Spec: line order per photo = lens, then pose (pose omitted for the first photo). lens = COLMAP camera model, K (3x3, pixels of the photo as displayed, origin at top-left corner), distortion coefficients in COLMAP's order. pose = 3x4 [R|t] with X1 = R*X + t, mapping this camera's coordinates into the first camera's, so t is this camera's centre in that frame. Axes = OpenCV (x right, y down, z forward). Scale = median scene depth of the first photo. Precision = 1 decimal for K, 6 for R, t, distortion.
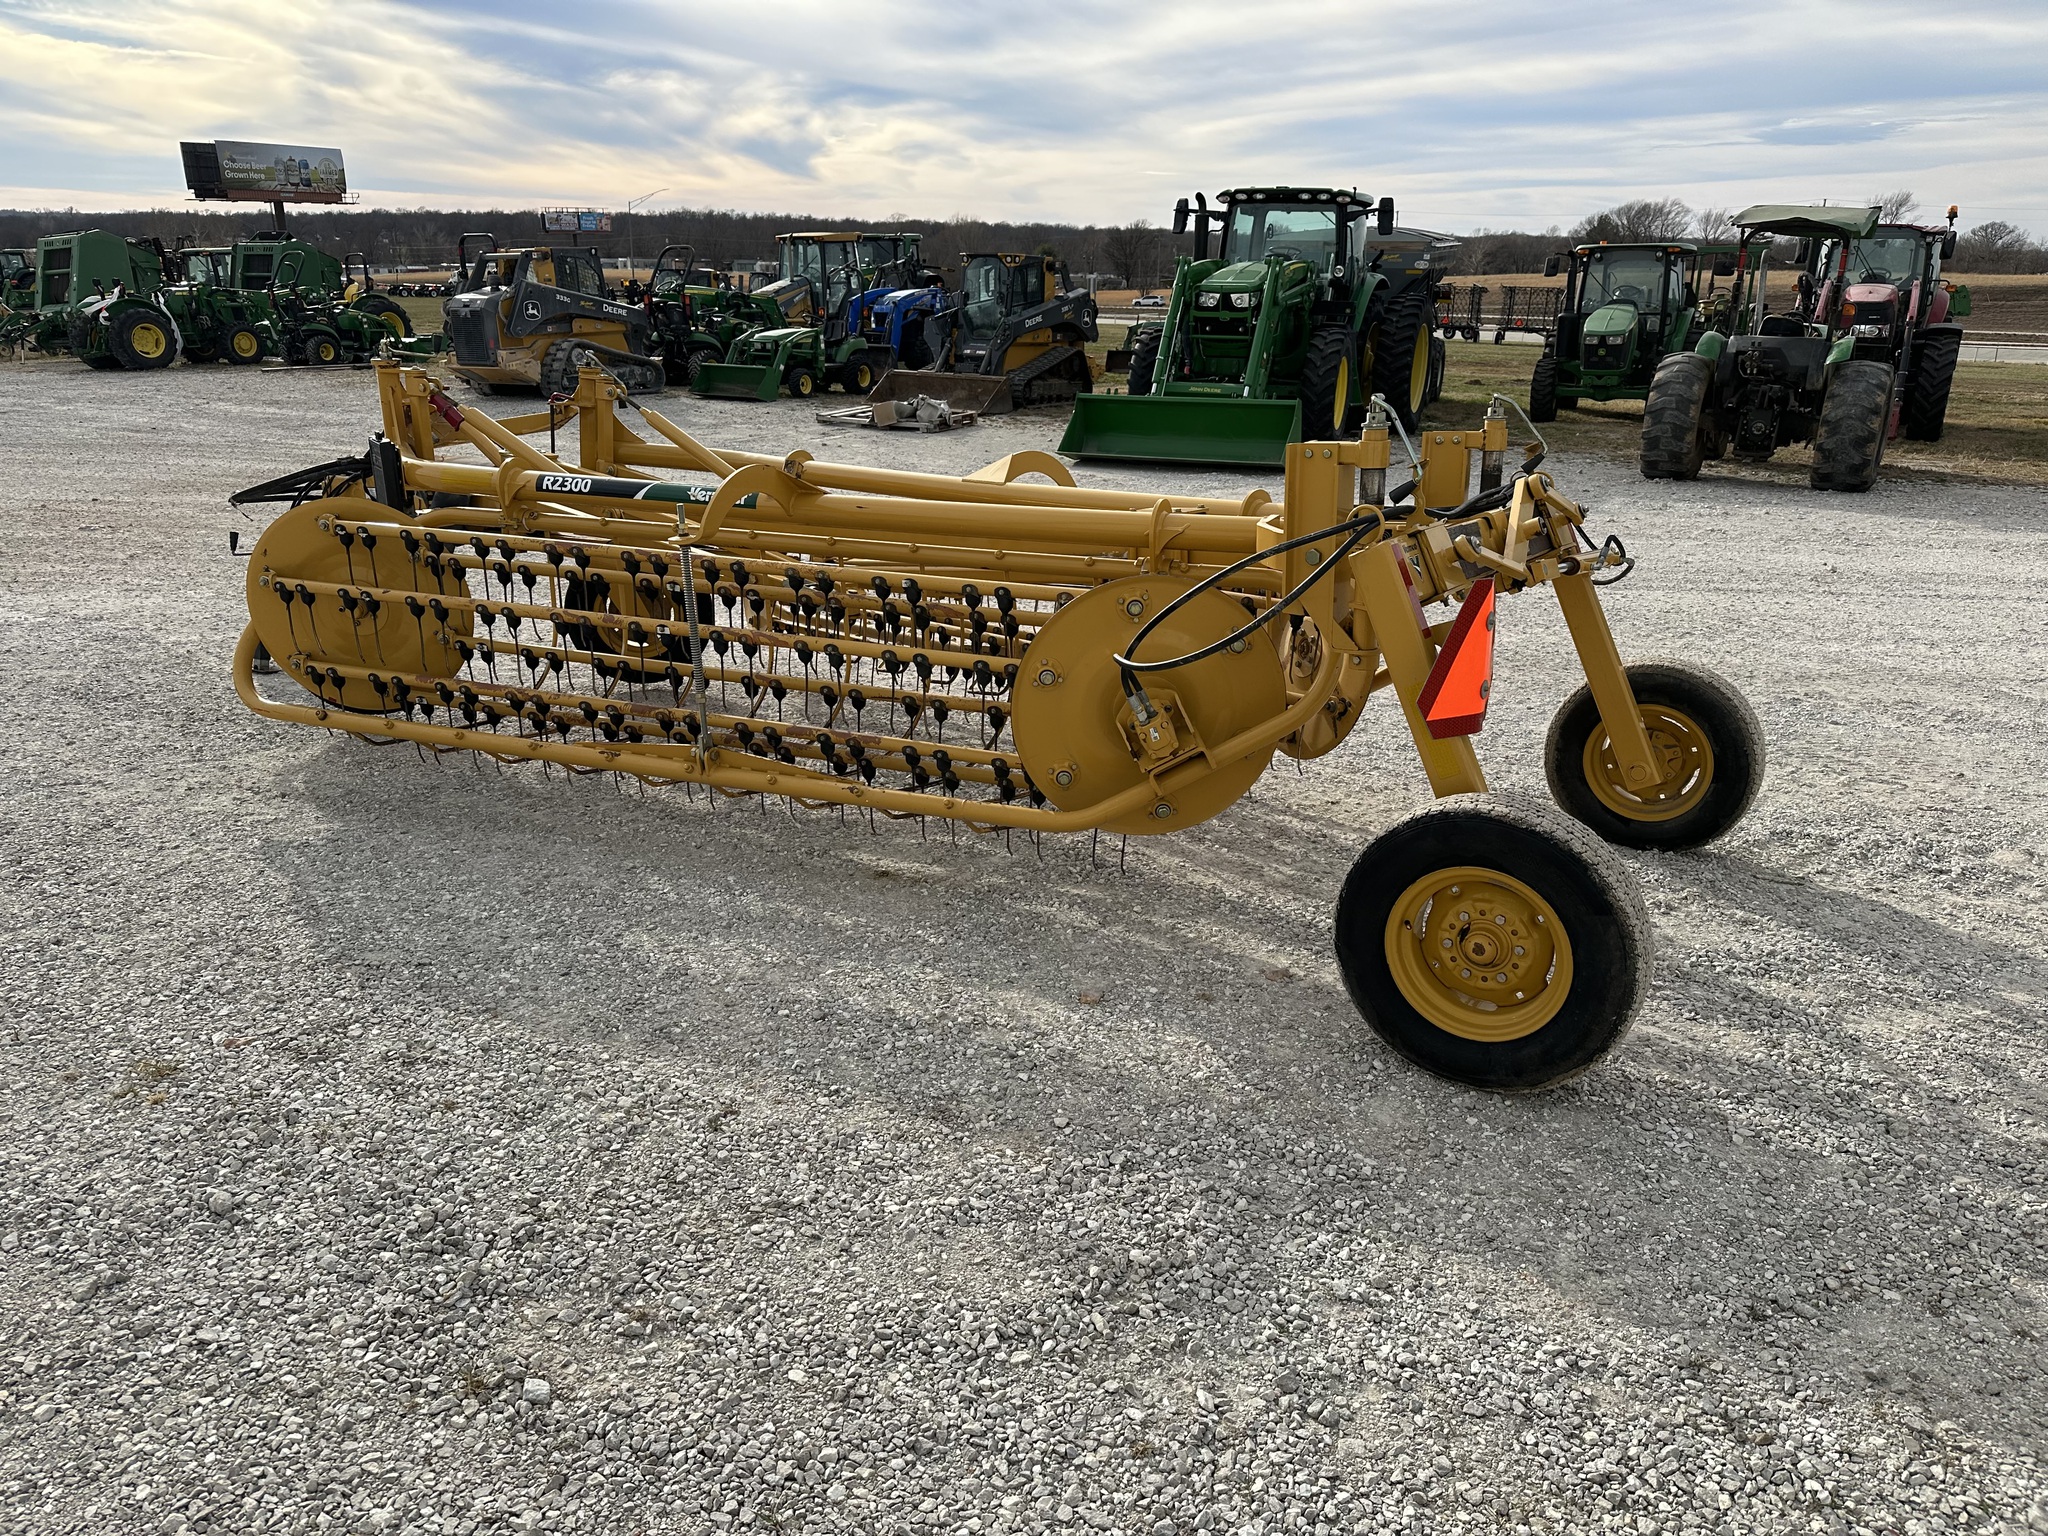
lens RADIAL K [[1431.7, 0, 1017.6], [0, 1431.7, 802.3], [0, 0, 1]] dist [0.041565, -0.051974]
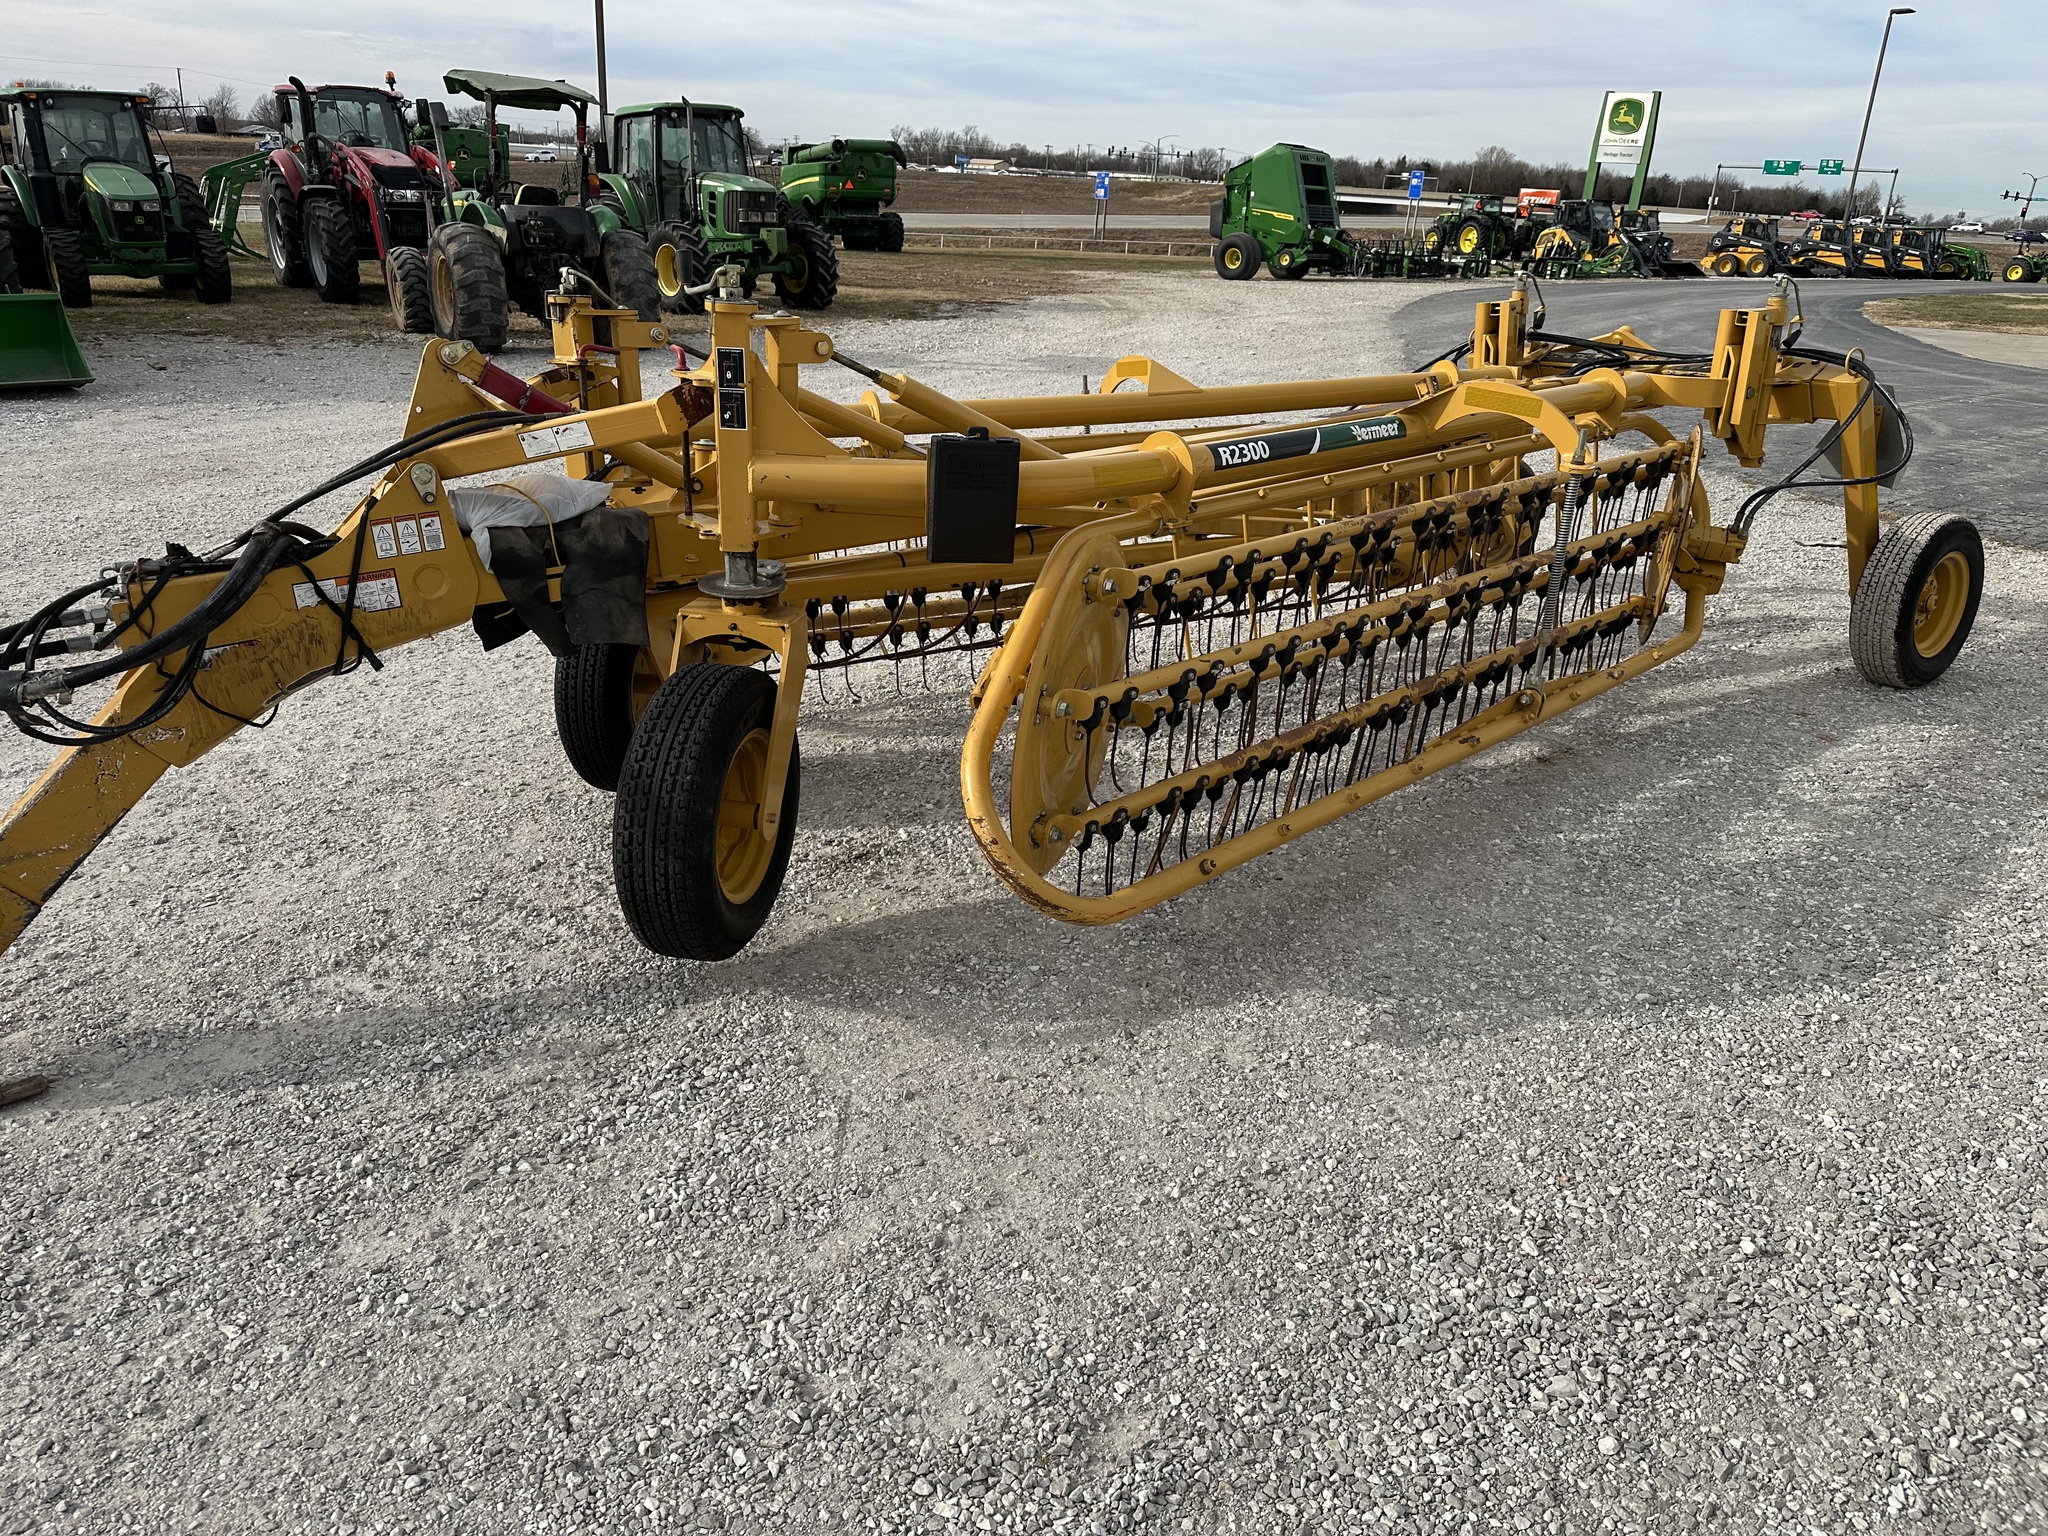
lens RADIAL K [[1431.7, 0, 1034.9], [0, 1431.7, 780.6], [0, 0, 1]] dist [0.041565, -0.051974]
pose [[0.376193, -0.347834, 0.858772, -0.233294], [0.280960, 0.926043, 0.252004, -0.062227], [-0.882916, 0.146478, 0.446099, 0.173819]]
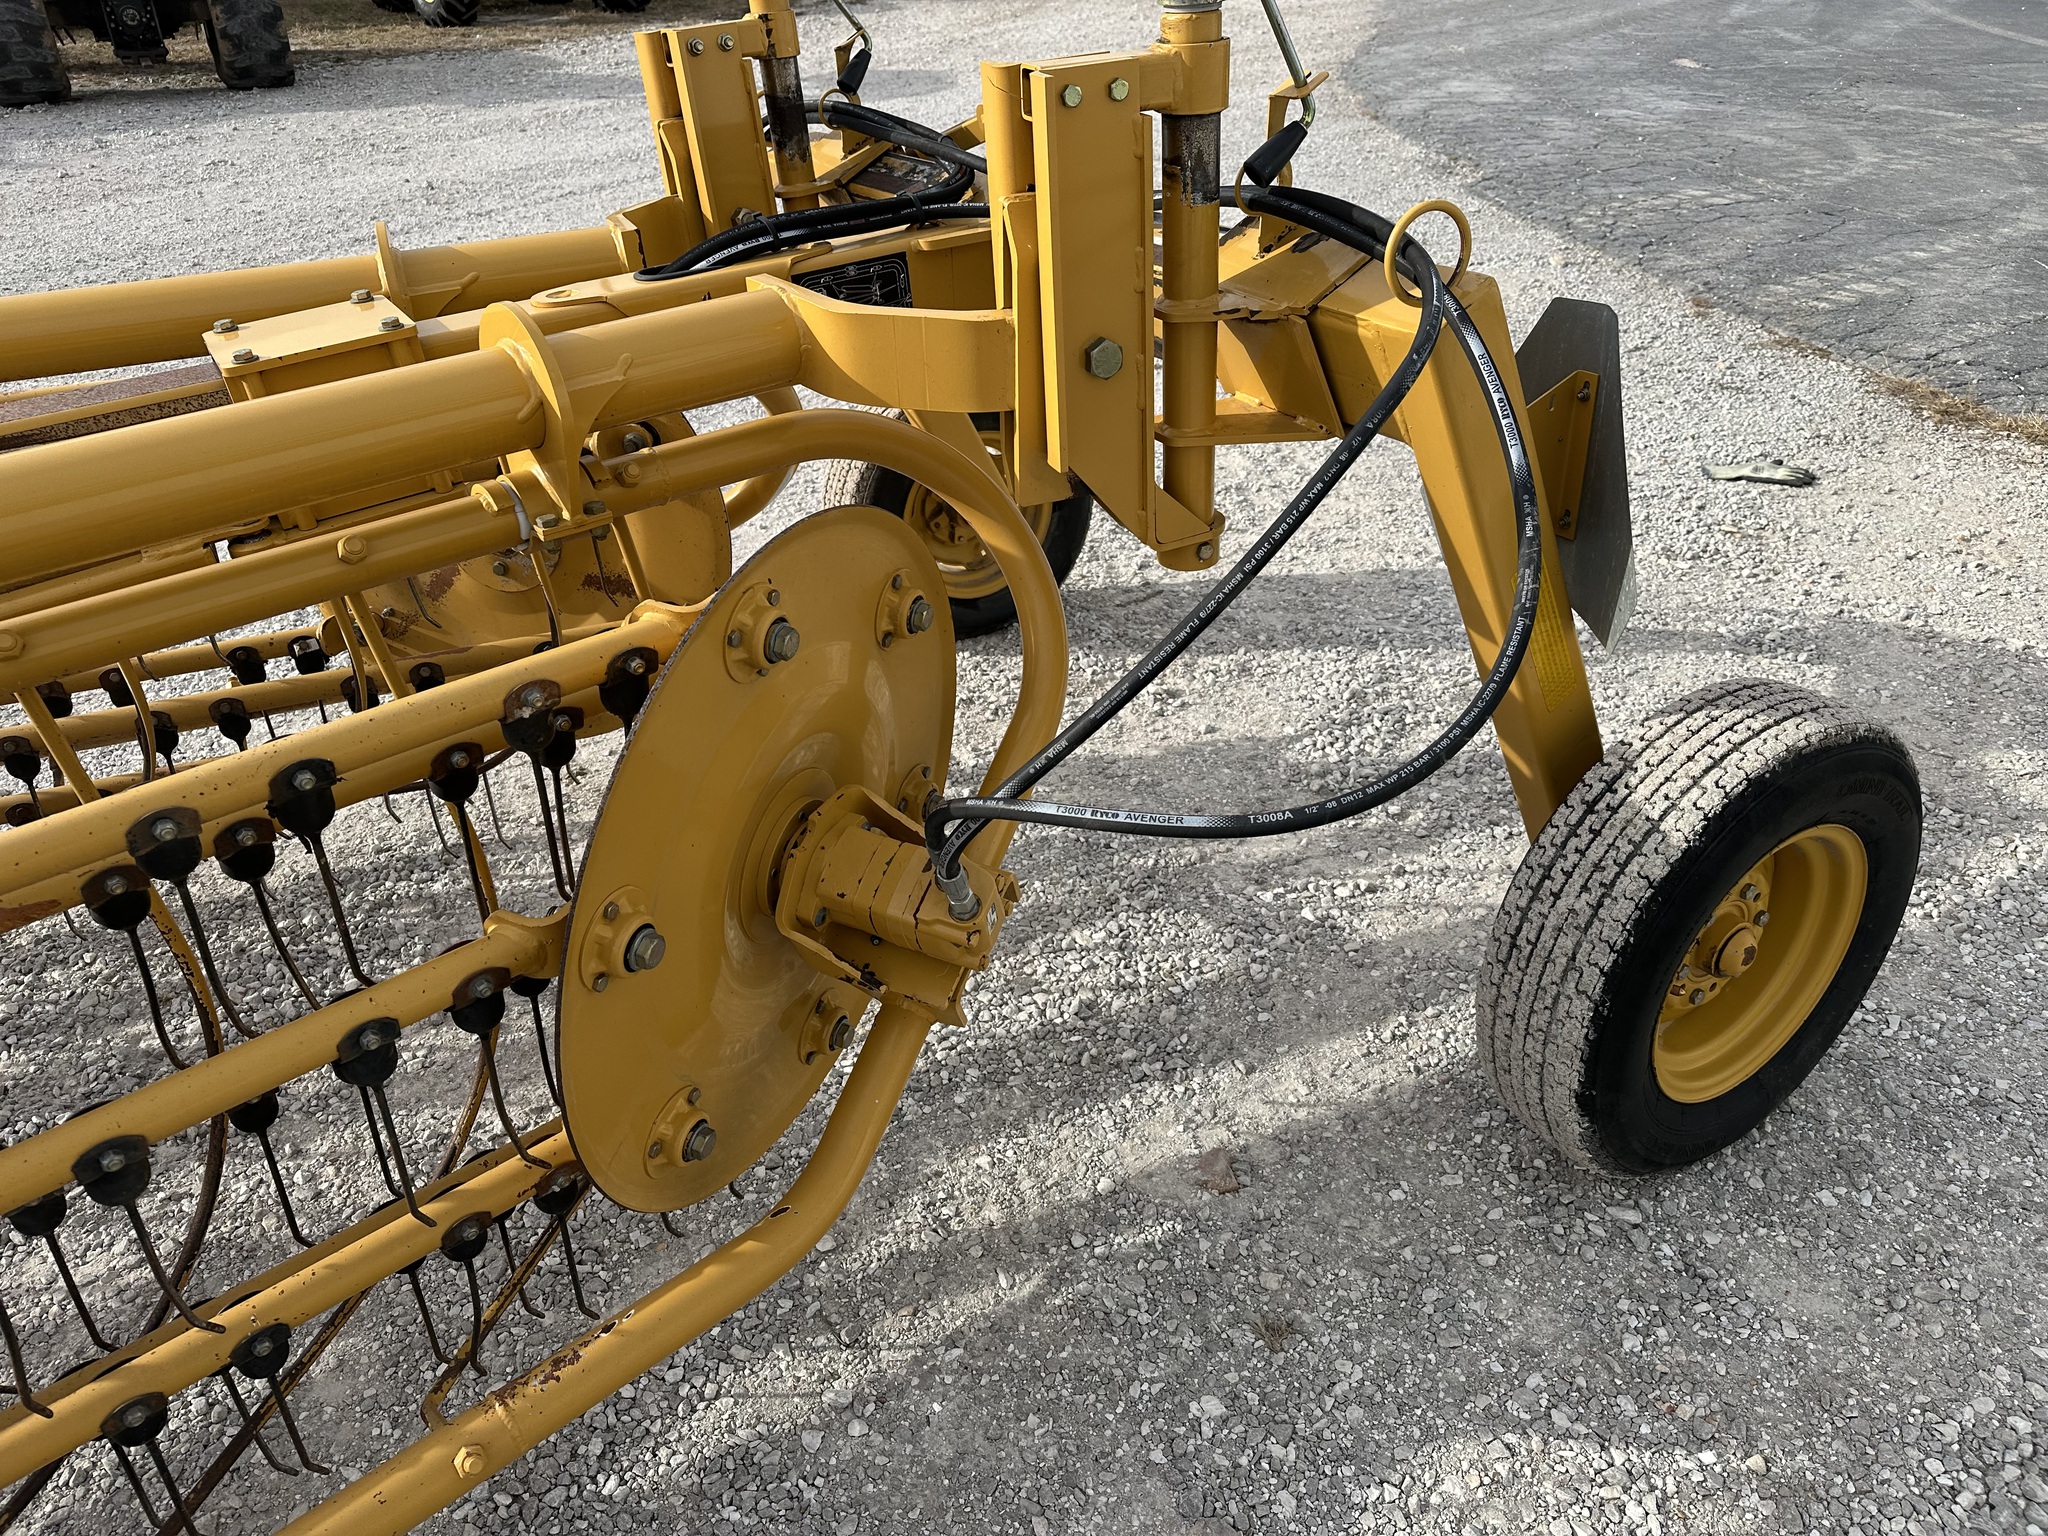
lens RADIAL K [[1431.7, 0, 1025.6], [0, 1431.7, 764.8], [0, 0, 1]] dist [0.041565, -0.051974]
pose [[0.440263, -0.491043, 0.751695, -0.029277], [0.308243, 0.868978, 0.387122, -0.039767], [-0.843300, 0.061269, 0.533940, 0.133685]]
